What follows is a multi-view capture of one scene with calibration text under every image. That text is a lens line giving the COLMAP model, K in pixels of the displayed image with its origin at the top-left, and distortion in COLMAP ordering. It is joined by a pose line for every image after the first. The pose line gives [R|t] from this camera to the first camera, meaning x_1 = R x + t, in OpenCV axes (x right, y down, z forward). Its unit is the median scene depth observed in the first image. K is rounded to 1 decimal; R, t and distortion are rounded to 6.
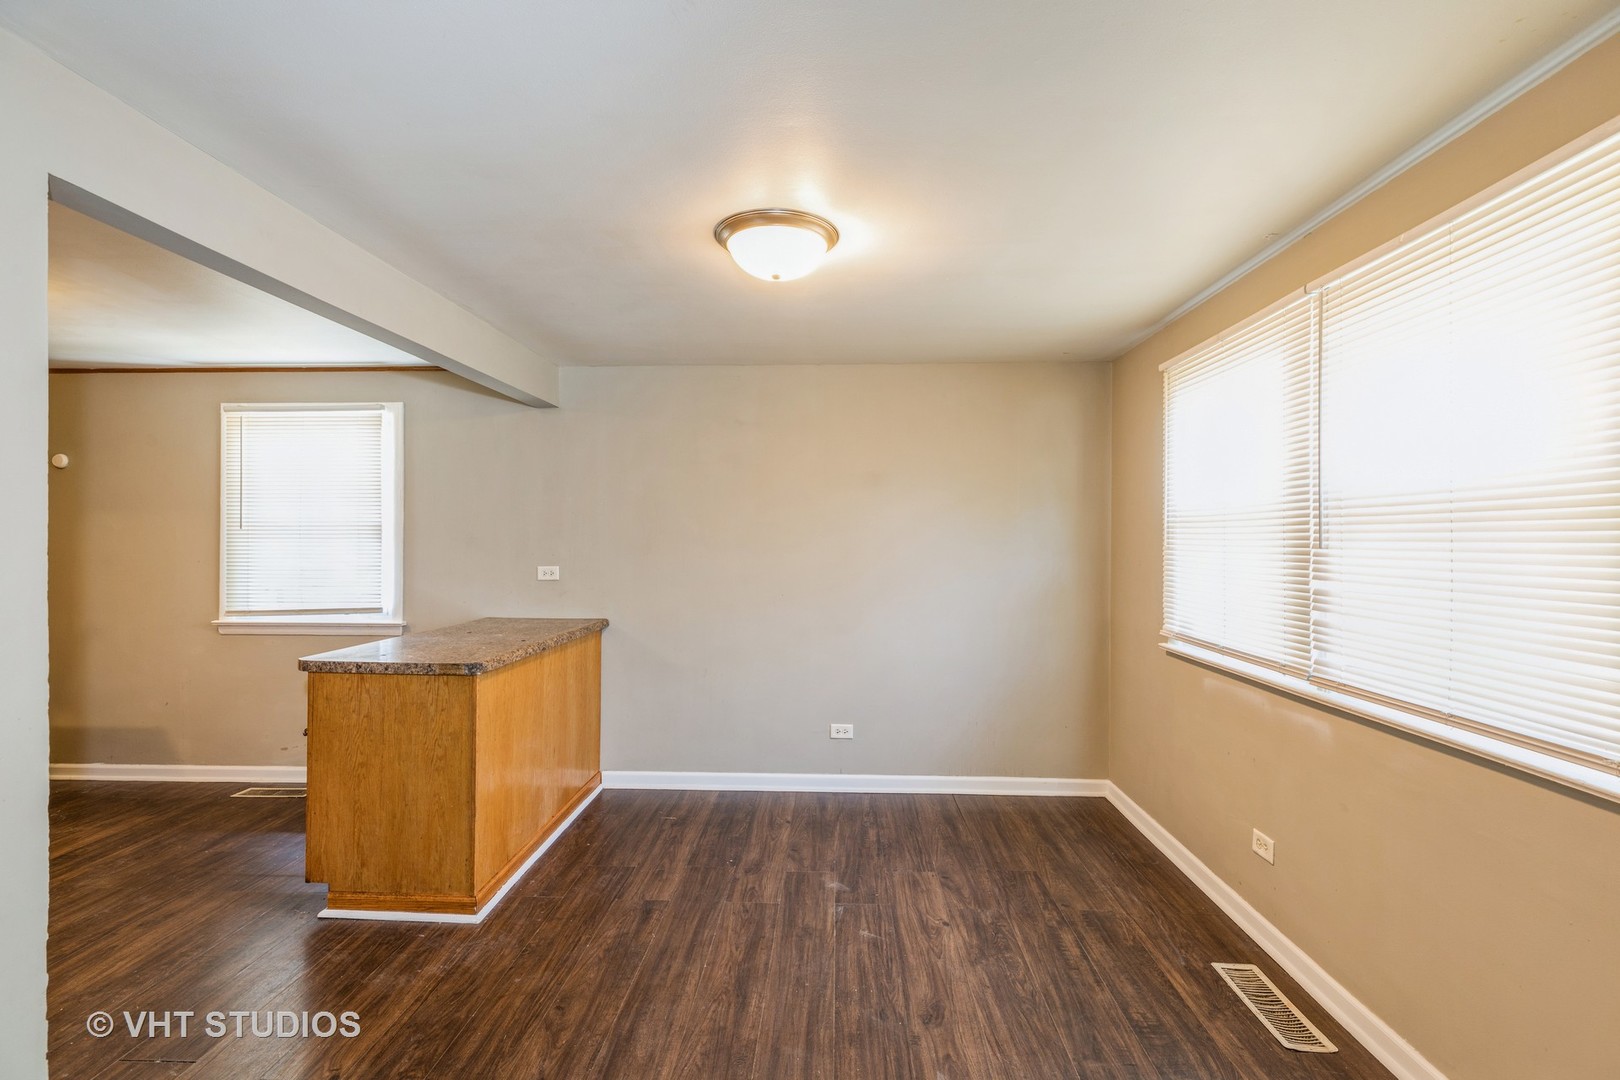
lens RADIAL K [[729.7, 0, 809.8], [0, 729.7, 539.9], [0, 0, 1]] dist [0.005417, 0.000977]
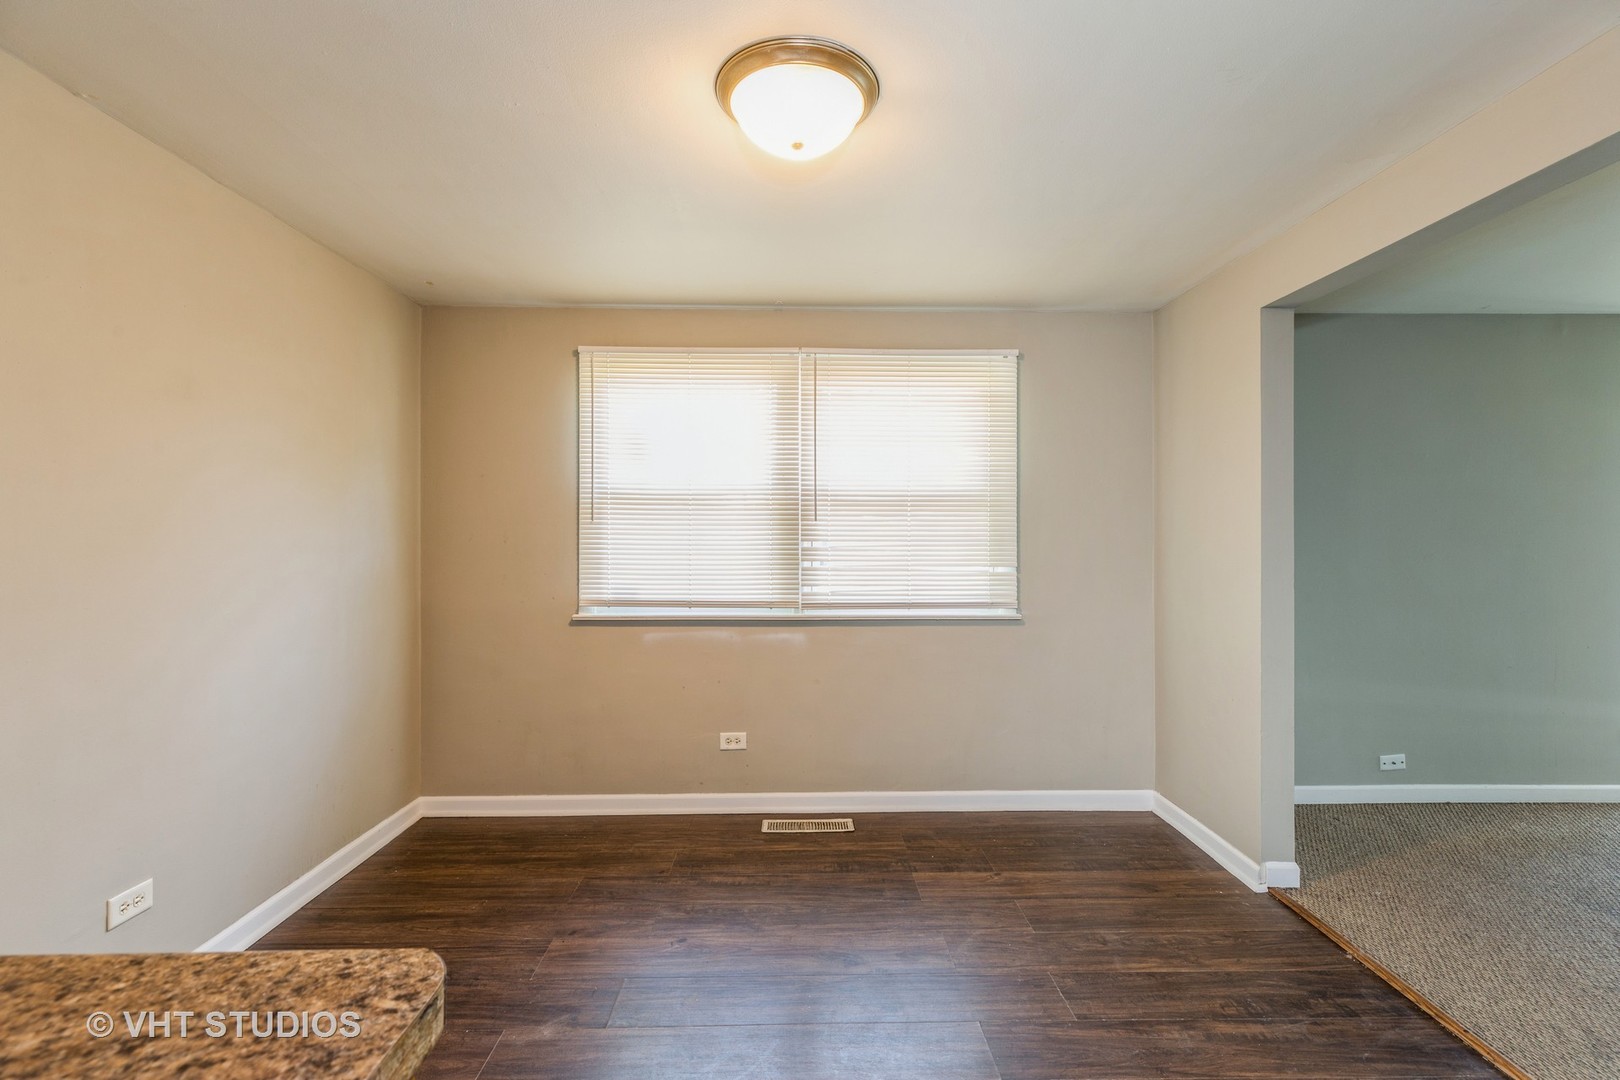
lens RADIAL K [[729.7, 0, 810.3], [0, 729.7, 541.3], [0, 0, 1]] dist [0.005417, 0.000977]
pose [[-0.061239, -0.009259, 0.998080, -0.730777], [-0.000128, 0.999957, 0.009269, 0.034849], [-0.998123, 0.000440, -0.061237, 0.933958]]
